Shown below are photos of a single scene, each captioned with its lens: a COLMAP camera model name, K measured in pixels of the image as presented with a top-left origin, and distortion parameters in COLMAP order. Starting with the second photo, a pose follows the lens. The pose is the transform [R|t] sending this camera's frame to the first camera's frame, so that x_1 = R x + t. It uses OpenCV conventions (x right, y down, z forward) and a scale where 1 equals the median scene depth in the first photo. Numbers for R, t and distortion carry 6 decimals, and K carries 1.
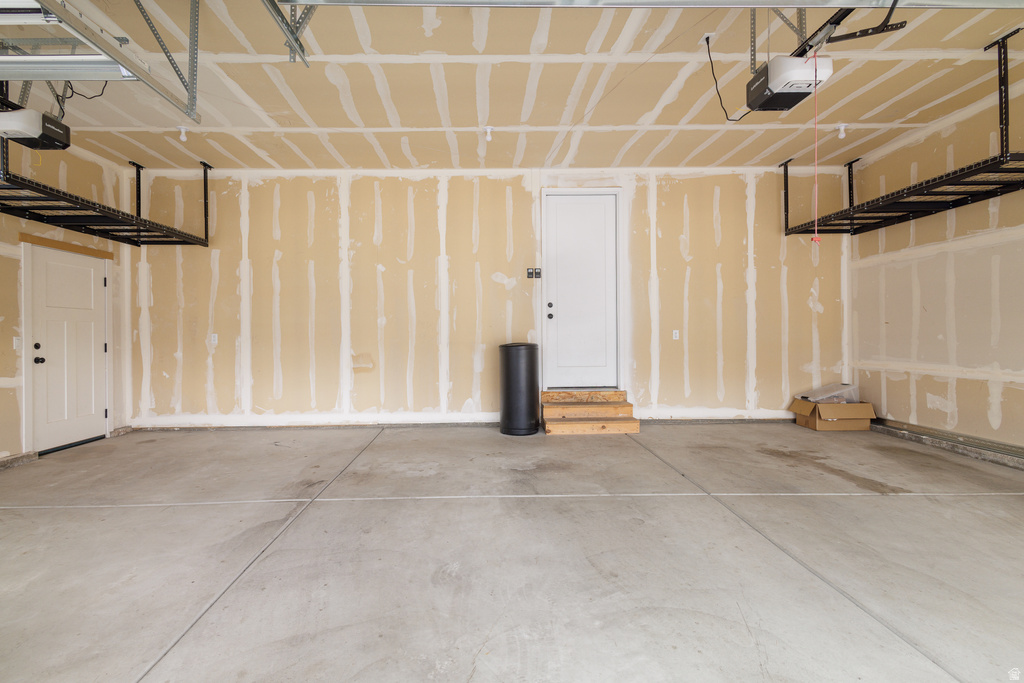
lens RADIAL K [[490.0, 0, 483.8], [0, 490.0, 335.3], [0, 0, 1]] dist [0.011111, -0.000388]
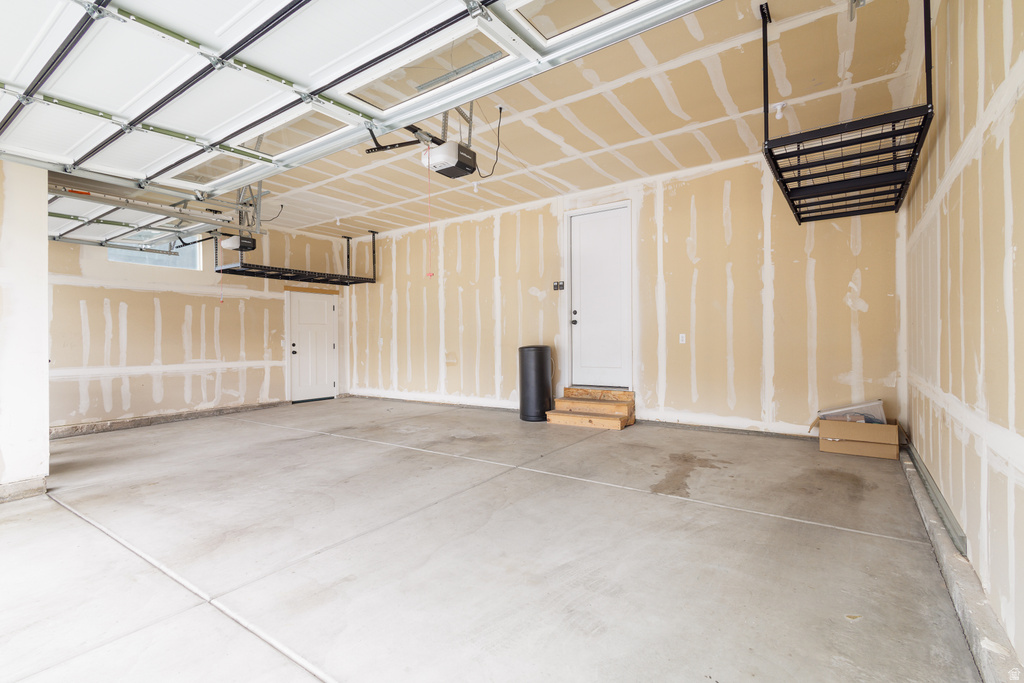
lens RADIAL K [[486.5, 0, 504.3], [0, 486.5, 339.6], [0, 0, 1]] dist [0.009820, -0.000087]
pose [[0.800526, 0.000960, -0.599297, 0.692977], [0.000736, 0.999996, 0.002584, -0.001886], [0.599297, -0.002509, 0.800523, -0.004824]]
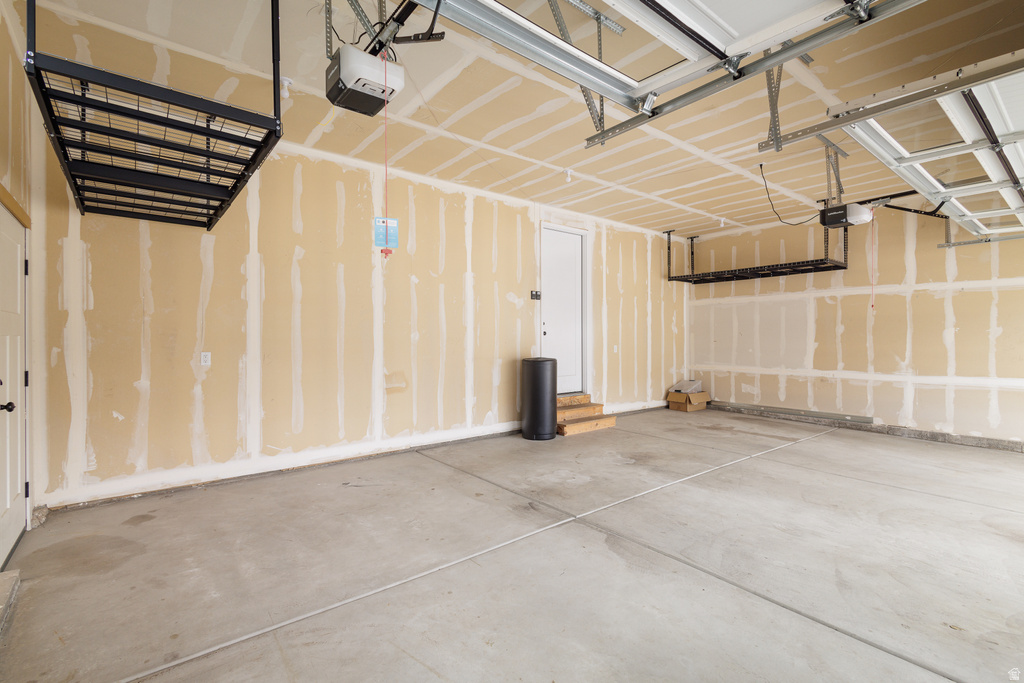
lens RADIAL K [[486.5, 0, 504.3], [0, 486.5, 339.6], [0, 0, 1]] dist [0.009820, -0.000087]
pose [[0.778108, 0.005004, 0.628110, -0.657083], [-0.004827, 0.999986, -0.001987, -0.022244], [-0.628112, -0.001486, 0.778122, 0.173817]]
